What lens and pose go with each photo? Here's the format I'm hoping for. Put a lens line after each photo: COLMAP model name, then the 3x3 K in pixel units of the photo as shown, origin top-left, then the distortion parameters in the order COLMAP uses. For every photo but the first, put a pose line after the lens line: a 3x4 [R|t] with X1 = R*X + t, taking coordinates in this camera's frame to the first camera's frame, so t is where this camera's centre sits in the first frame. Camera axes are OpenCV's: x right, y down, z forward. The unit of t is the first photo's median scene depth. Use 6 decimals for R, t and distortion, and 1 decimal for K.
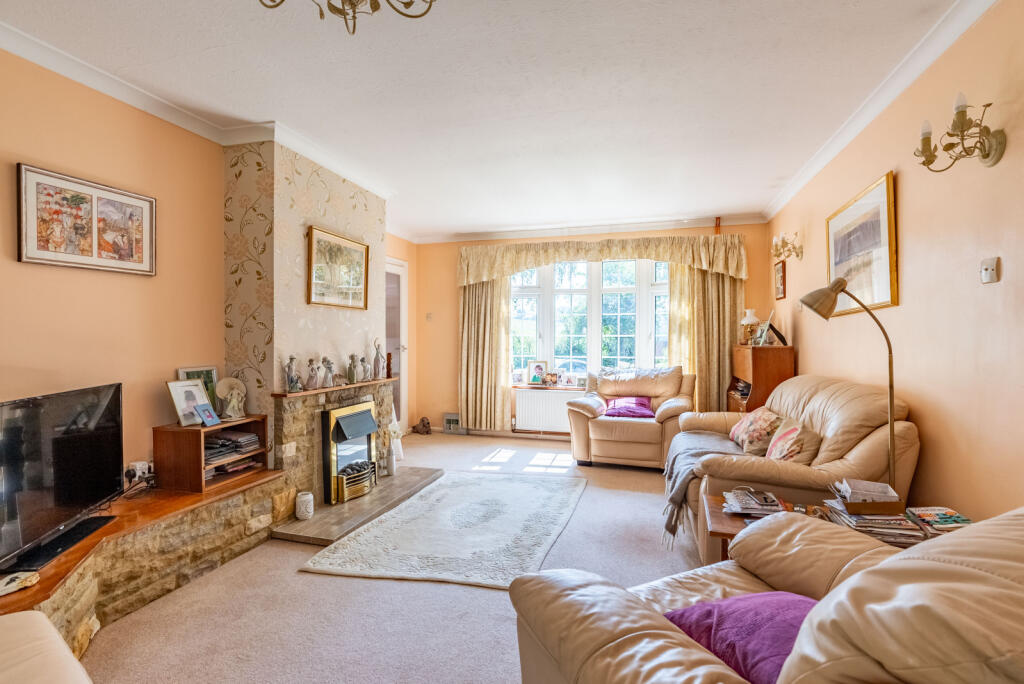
lens RADIAL K [[483.2, 0, 513.0], [0, 483.2, 340.9], [0, 0, 1]] dist [-0.036123, 0.011615]
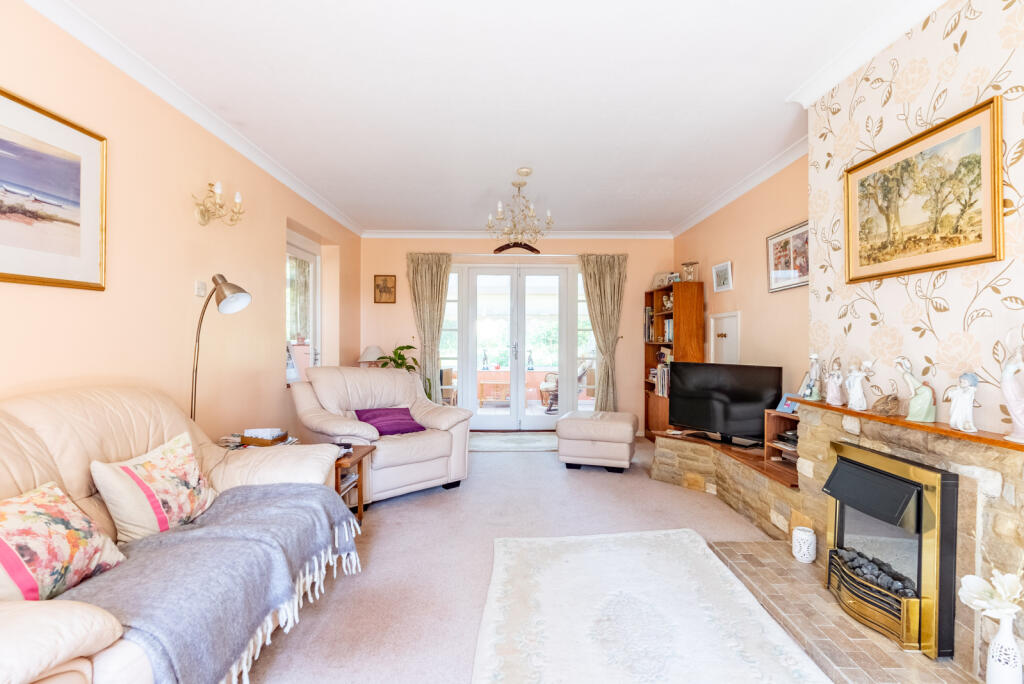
lens RADIAL K [[483.2, 0, 512.6], [0, 483.2, 343.3], [0, 0, 1]] dist [-0.036123, 0.011615]
pose [[-0.957581, 0.005104, -0.288120, 0.346315], [0.005743, 0.999983, -0.001375, 0.015783], [0.288108, -0.002971, -0.957593, 2.111305]]
